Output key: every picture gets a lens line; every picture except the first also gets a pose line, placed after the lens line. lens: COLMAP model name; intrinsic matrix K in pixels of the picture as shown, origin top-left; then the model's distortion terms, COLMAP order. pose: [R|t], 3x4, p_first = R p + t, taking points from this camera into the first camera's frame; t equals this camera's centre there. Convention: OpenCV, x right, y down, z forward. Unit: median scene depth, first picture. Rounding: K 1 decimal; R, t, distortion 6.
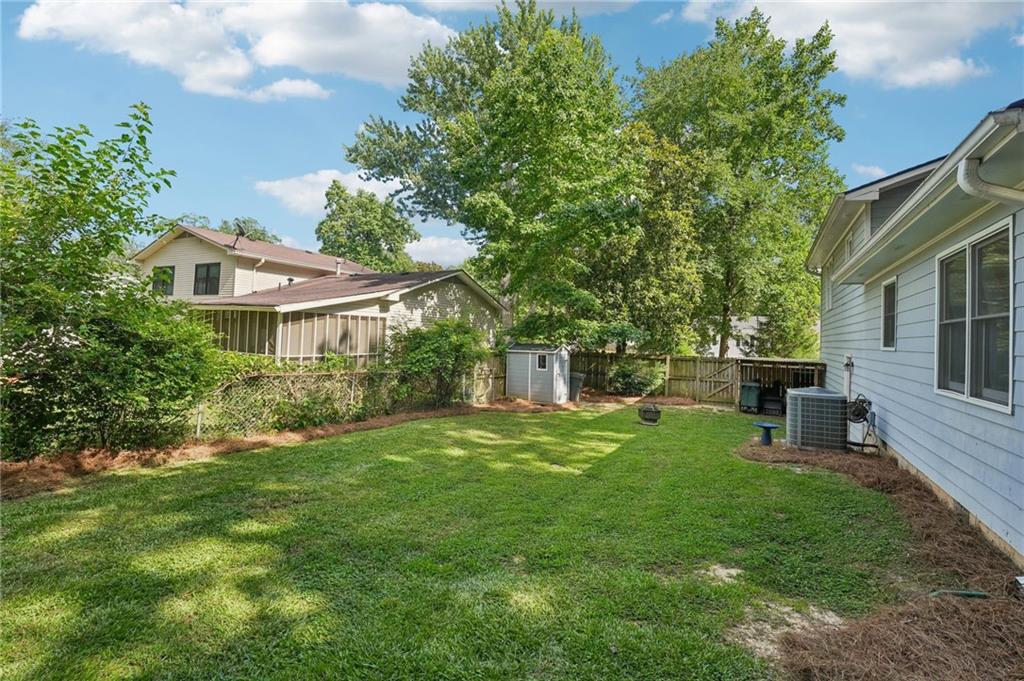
lens RADIAL K [[464.9, 0, 512.1], [0, 464.9, 331.0], [0, 0, 1]] dist [-0.033477, -0.000062]
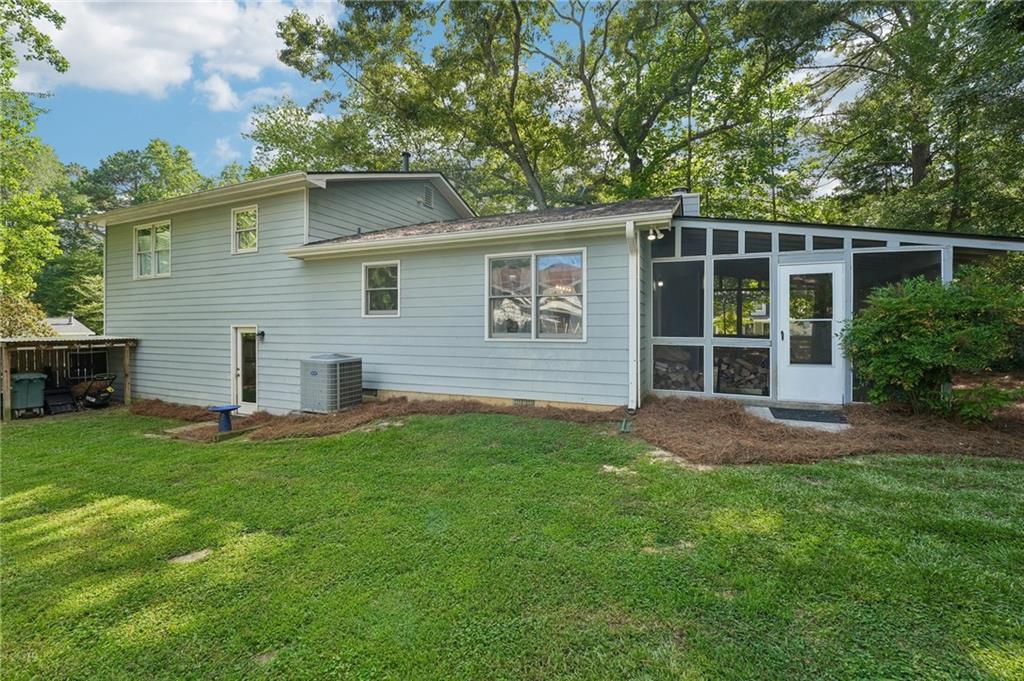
lens RADIAL K [[424.9, 0, 522.2], [0, 424.9, 336.4], [0, 0, 1]] dist [-0.022072, 0.000548]
pose [[-0.113126, -0.059333, 0.991807, -0.180871], [-0.012457, 0.998222, 0.058296, 0.009748], [-0.993503, -0.005760, -0.113664, 0.329853]]
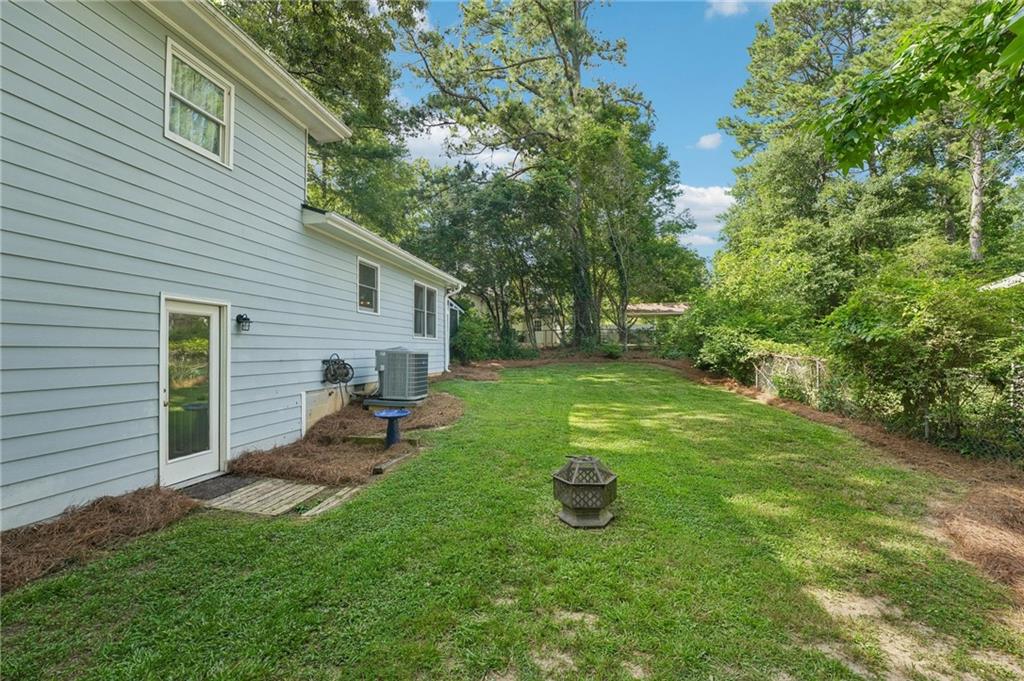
lens RADIAL K [[449.3, 0, 512.0], [0, 449.3, 340.5], [0, 0, 1]] dist [-0.025607, -0.000102]
pose [[-0.943347, -0.051788, -0.327742, 0.381221], [-0.040559, 0.998335, -0.041010, 0.070898], [0.329320, -0.025394, -0.943877, 1.062067]]
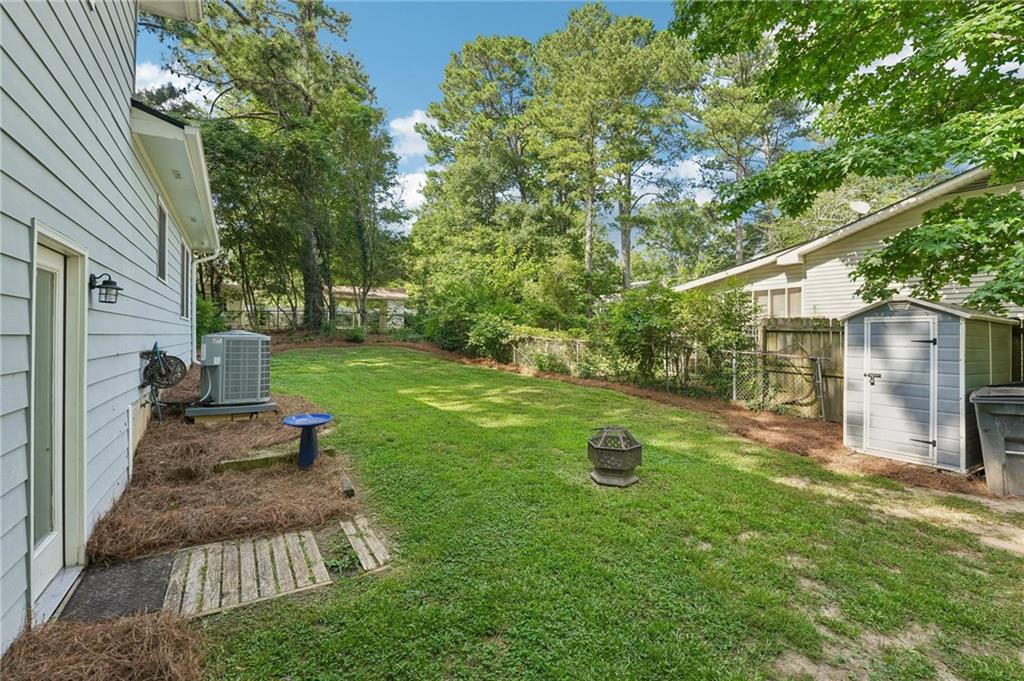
lens RADIAL K [[443.7, 0, 511.4], [0, 443.7, 322.9], [0, 0, 1]] dist [-0.024696, -0.000164]
pose [[-0.459481, -0.063066, -0.885946, 0.563750], [-0.013444, 0.997856, -0.064060, 0.076250], [0.888086, -0.017524, -0.459343, 0.898375]]
